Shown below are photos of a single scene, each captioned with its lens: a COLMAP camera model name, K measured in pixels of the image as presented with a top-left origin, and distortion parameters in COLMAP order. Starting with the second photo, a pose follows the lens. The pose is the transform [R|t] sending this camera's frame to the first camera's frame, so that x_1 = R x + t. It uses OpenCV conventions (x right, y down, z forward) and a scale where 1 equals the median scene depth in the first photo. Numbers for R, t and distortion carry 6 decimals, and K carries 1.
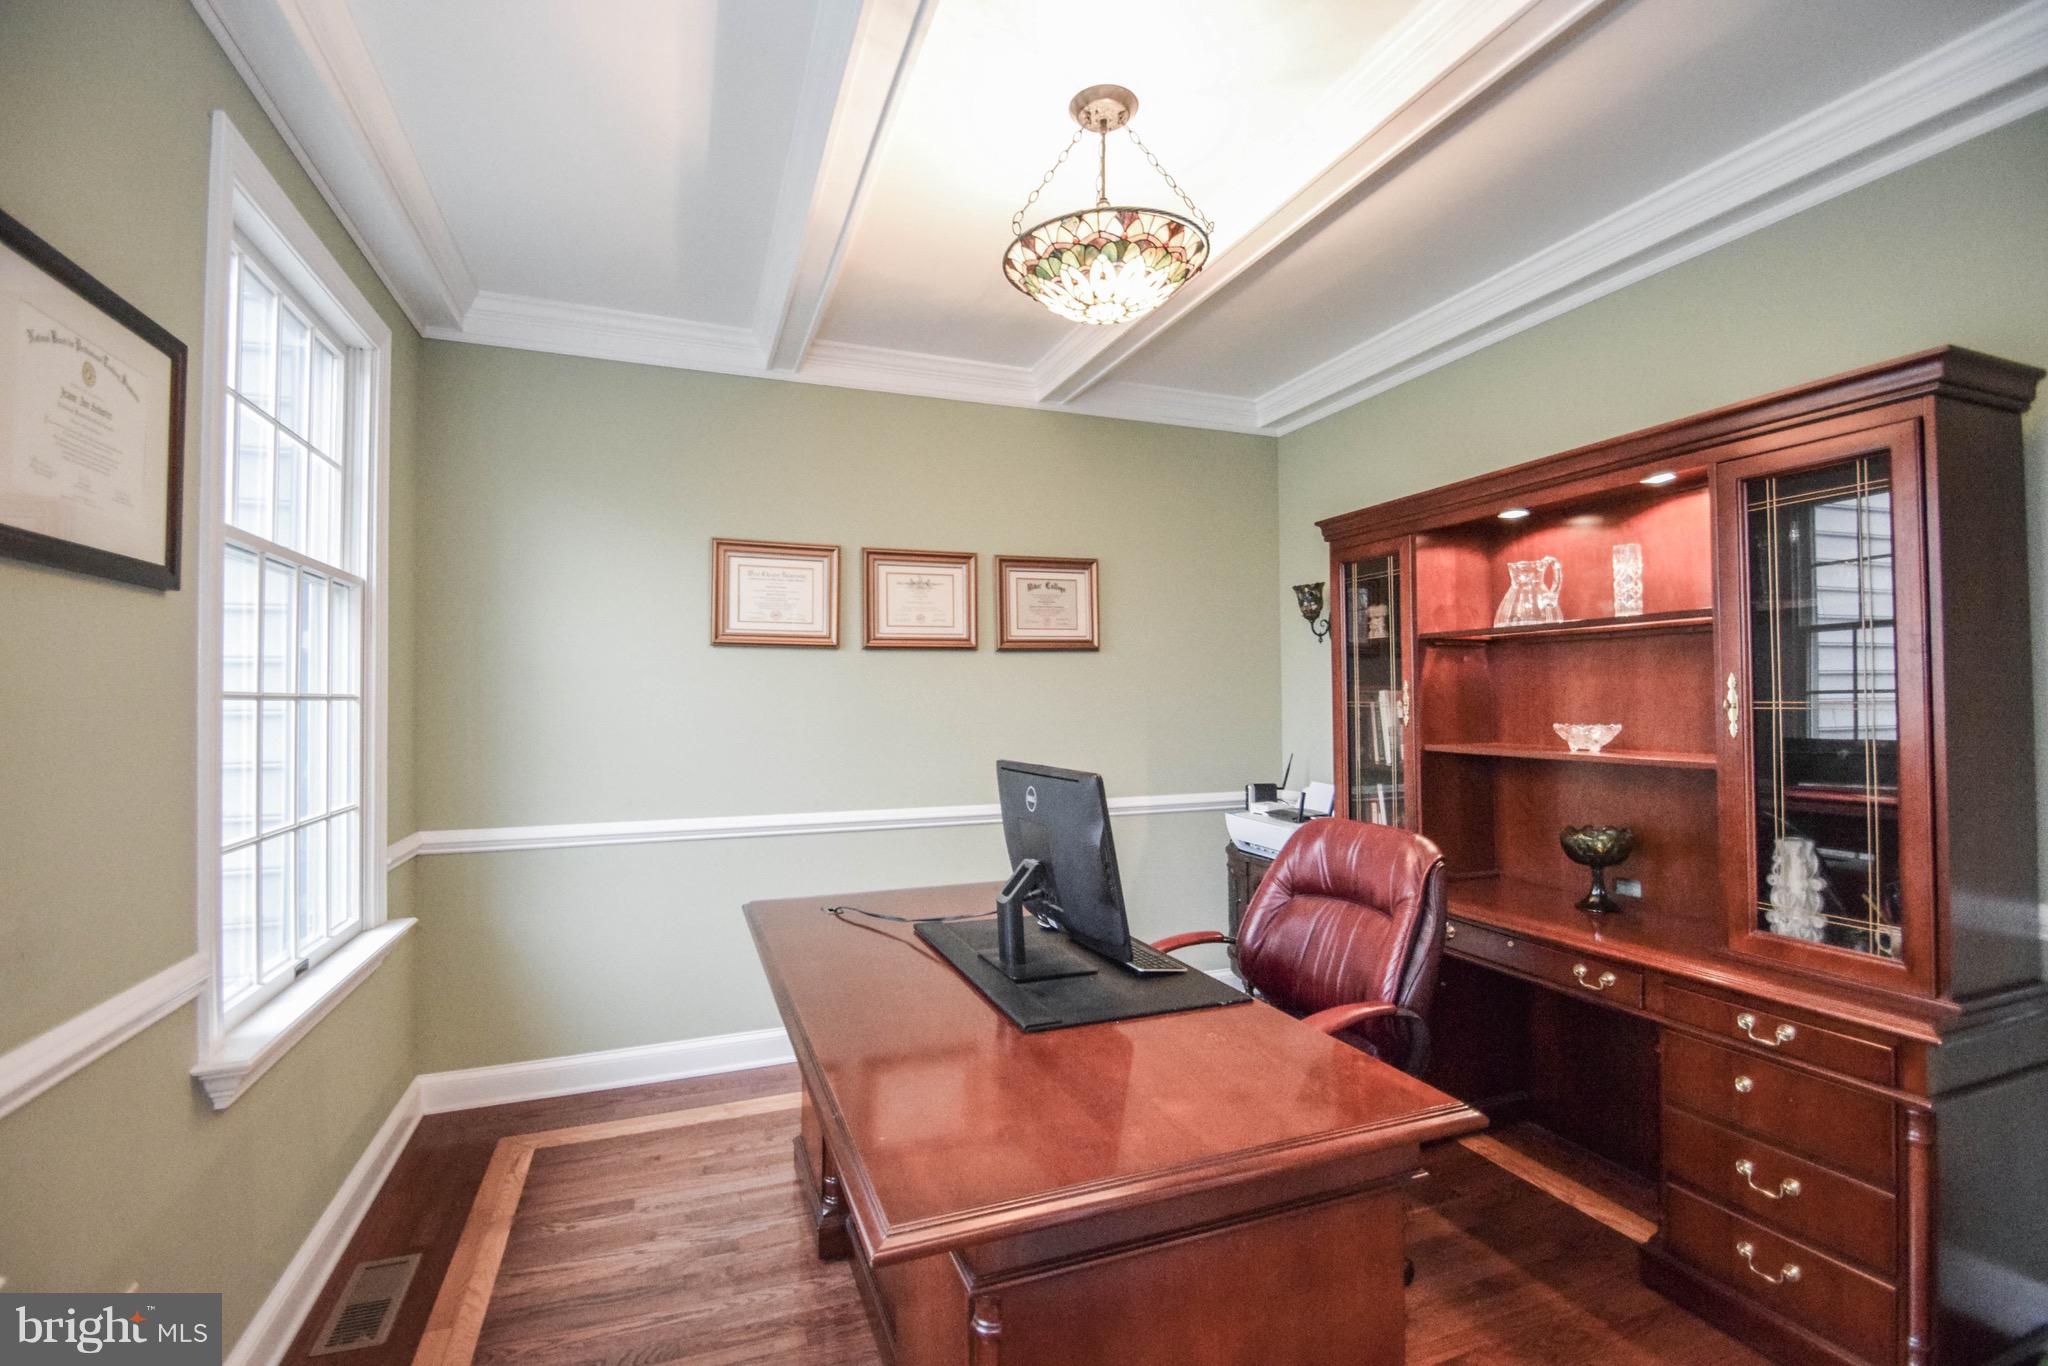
lens RADIAL K [[901.4, 0, 1020.9], [0, 901.4, 685.2], [0, 0, 1]] dist [0.002763, -0.006342]
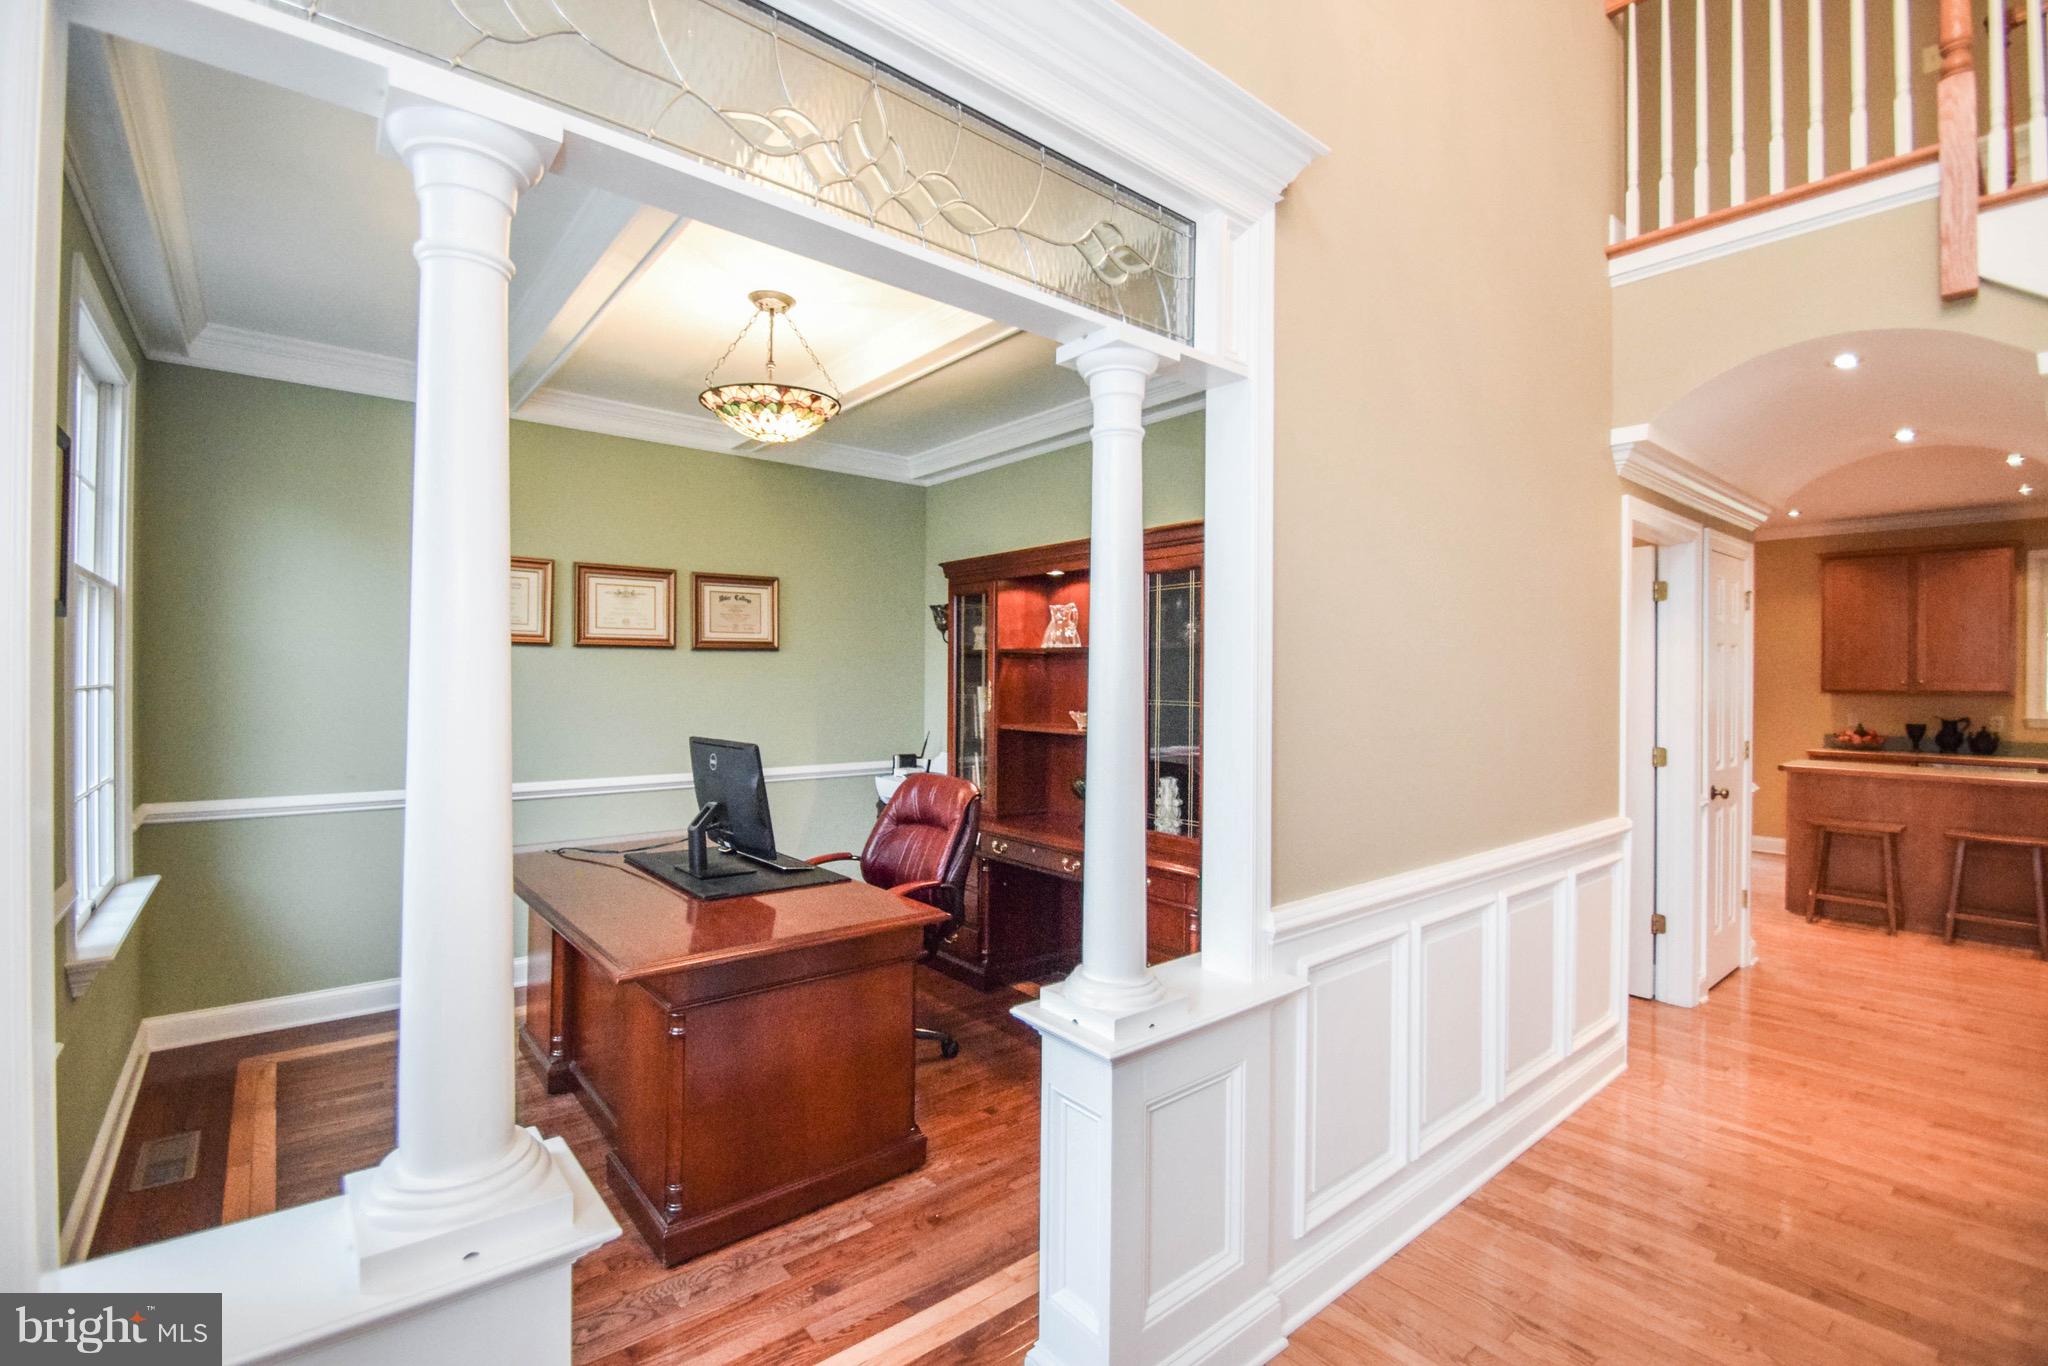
lens RADIAL K [[901.4, 0, 1017.7], [0, 901.4, 672.2], [0, 0, 1]] dist [0.002763, -0.006342]
pose [[0.949908, 0.015401, 0.312151, 0.015696], [-0.018065, 0.999821, 0.005642, -0.029236], [-0.312008, -0.010998, 0.950016, -0.417567]]
